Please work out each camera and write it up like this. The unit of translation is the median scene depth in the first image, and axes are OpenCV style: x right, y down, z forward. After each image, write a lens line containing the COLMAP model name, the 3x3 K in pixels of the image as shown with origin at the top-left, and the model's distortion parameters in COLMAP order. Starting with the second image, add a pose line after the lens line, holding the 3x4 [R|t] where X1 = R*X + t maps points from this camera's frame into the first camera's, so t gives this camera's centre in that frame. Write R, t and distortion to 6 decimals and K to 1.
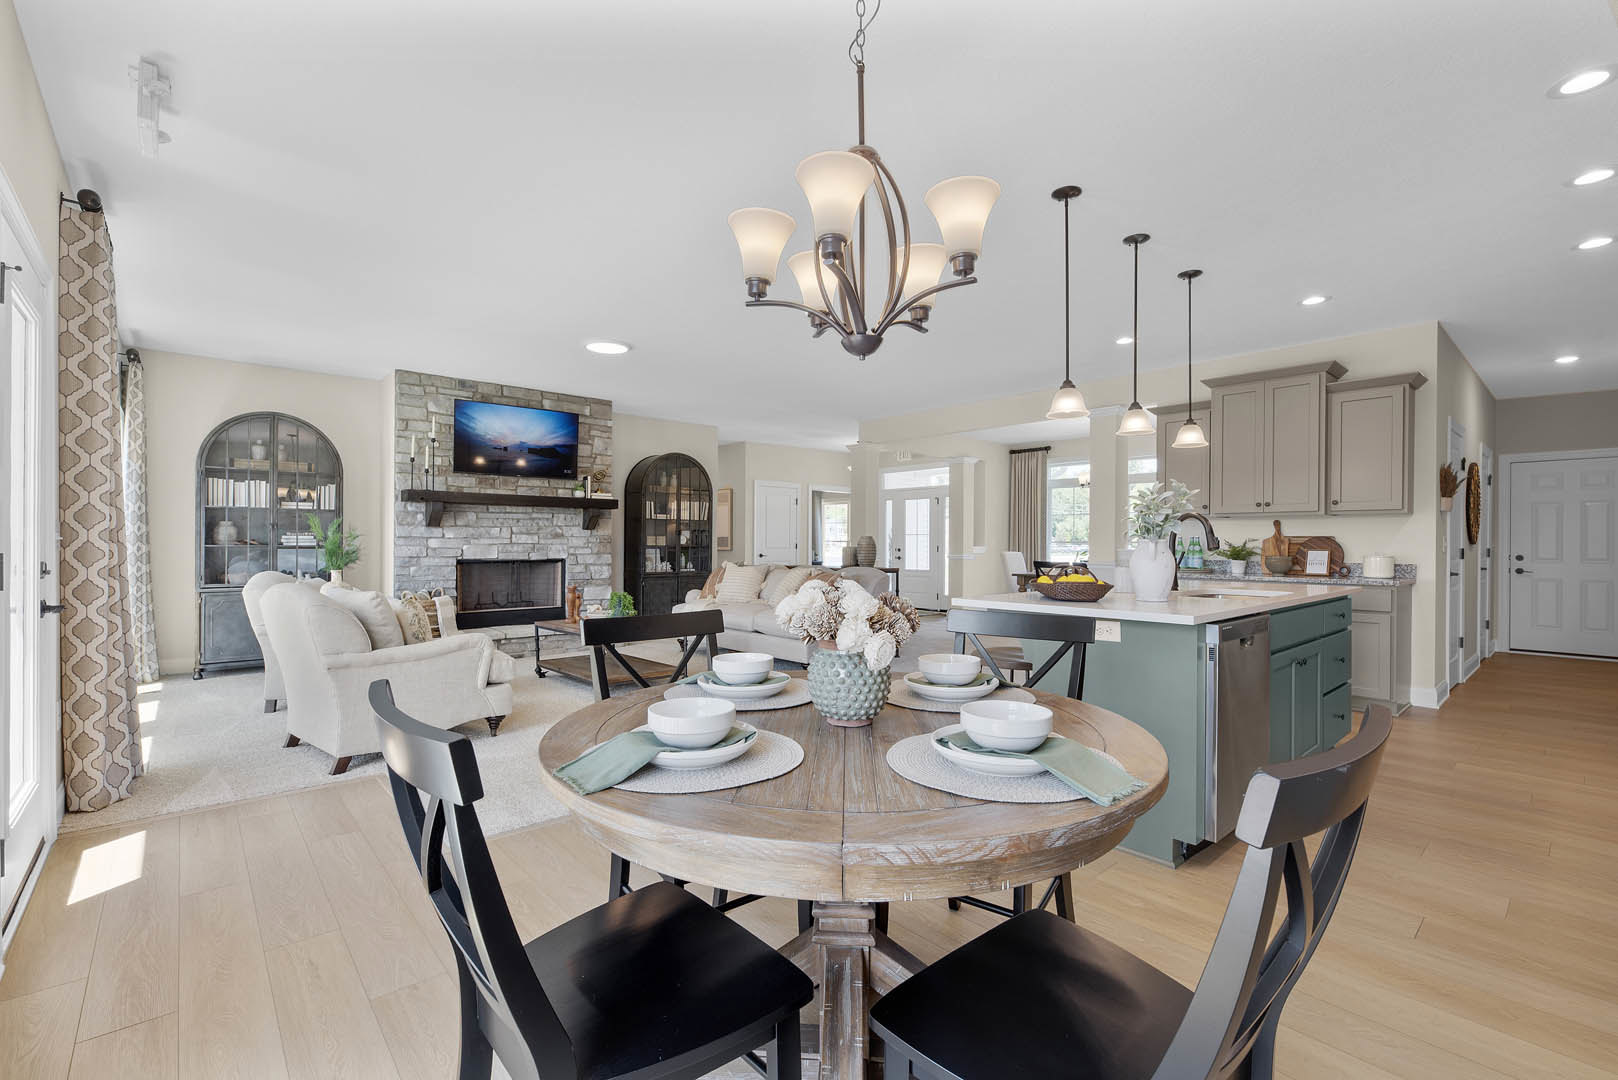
lens RADIAL K [[702.4, 0, 805.7], [0, 702.4, 541.4], [0, 0, 1]] dist [-0.001043, -0.000408]
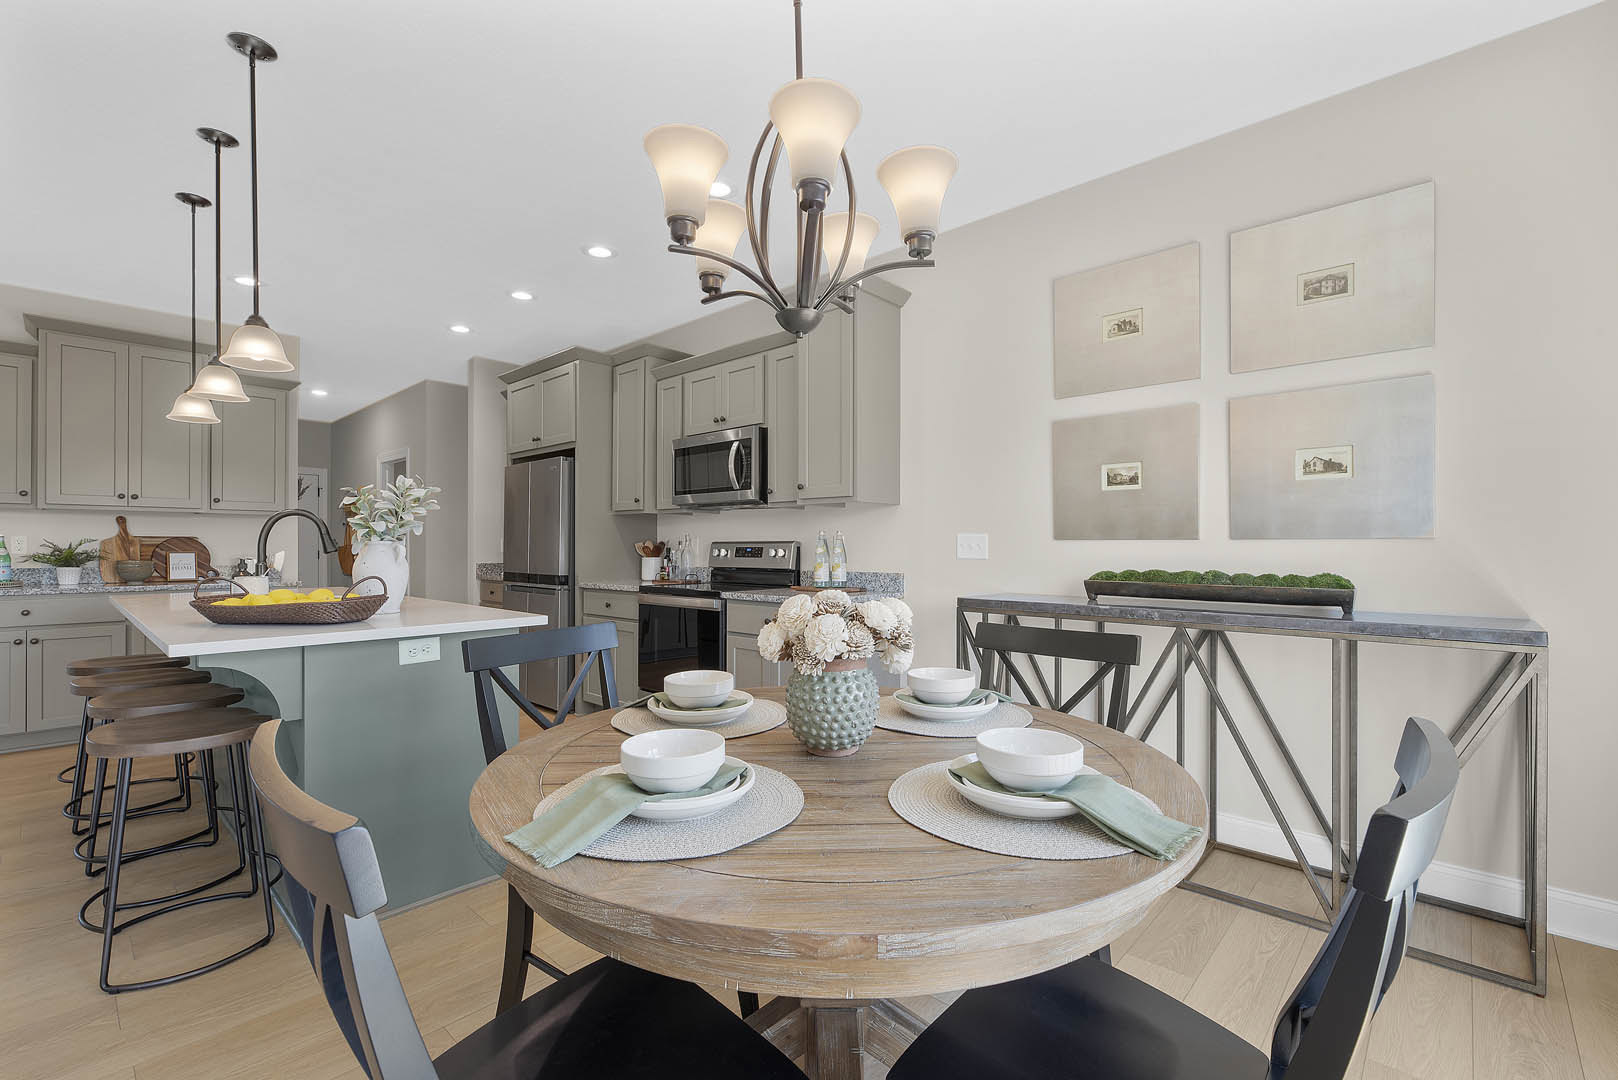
lens RADIAL K [[702.4, 0, 805.7], [0, 702.4, 541.4], [0, 0, 1]] dist [-0.001043, -0.000408]
pose [[-0.091727, 0.000882, 0.995784, -0.219427], [-0.000980, 0.999999, -0.000976, -0.001266], [-0.995784, -0.001065, -0.091726, 0.299742]]
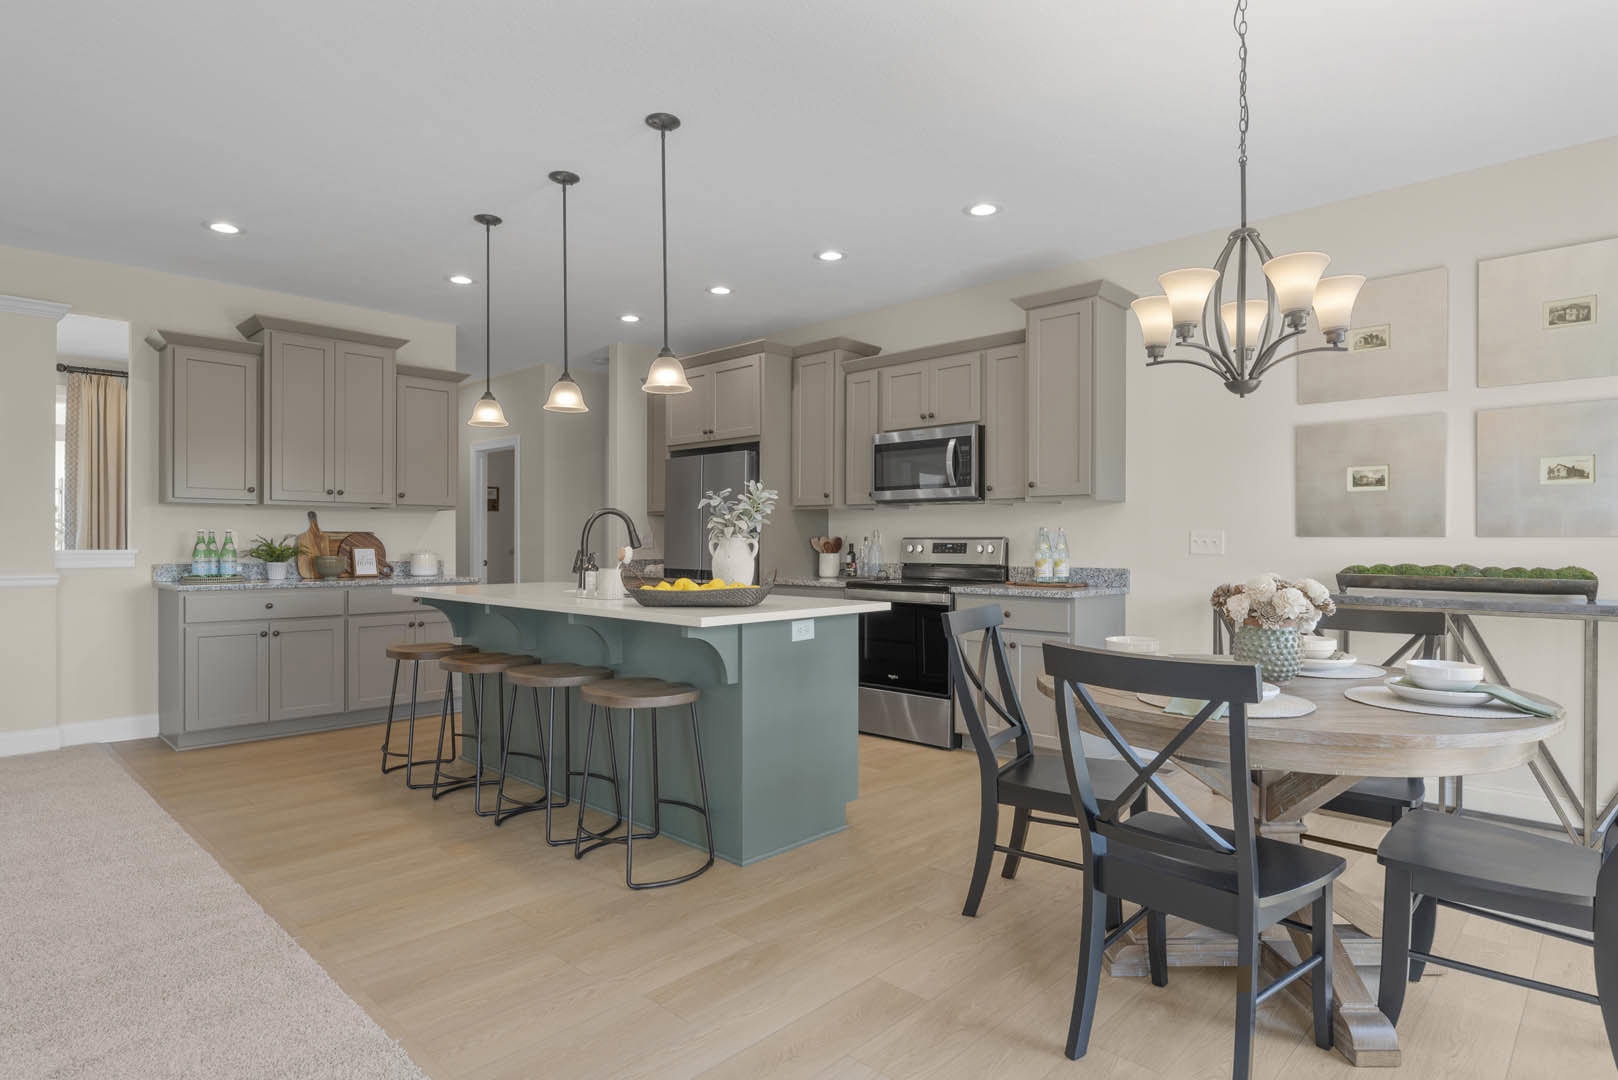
lens RADIAL K [[872.7, 0, 809.0], [0, 872.7, 540.0], [0, 0, 1]] dist [-0.000567, -0.000506]
pose [[-0.076065, -0.004512, 0.997093, -0.395044], [-0.001660, 0.999989, 0.004399, -0.002945], [-0.997101, -0.001320, -0.076072, 0.528982]]
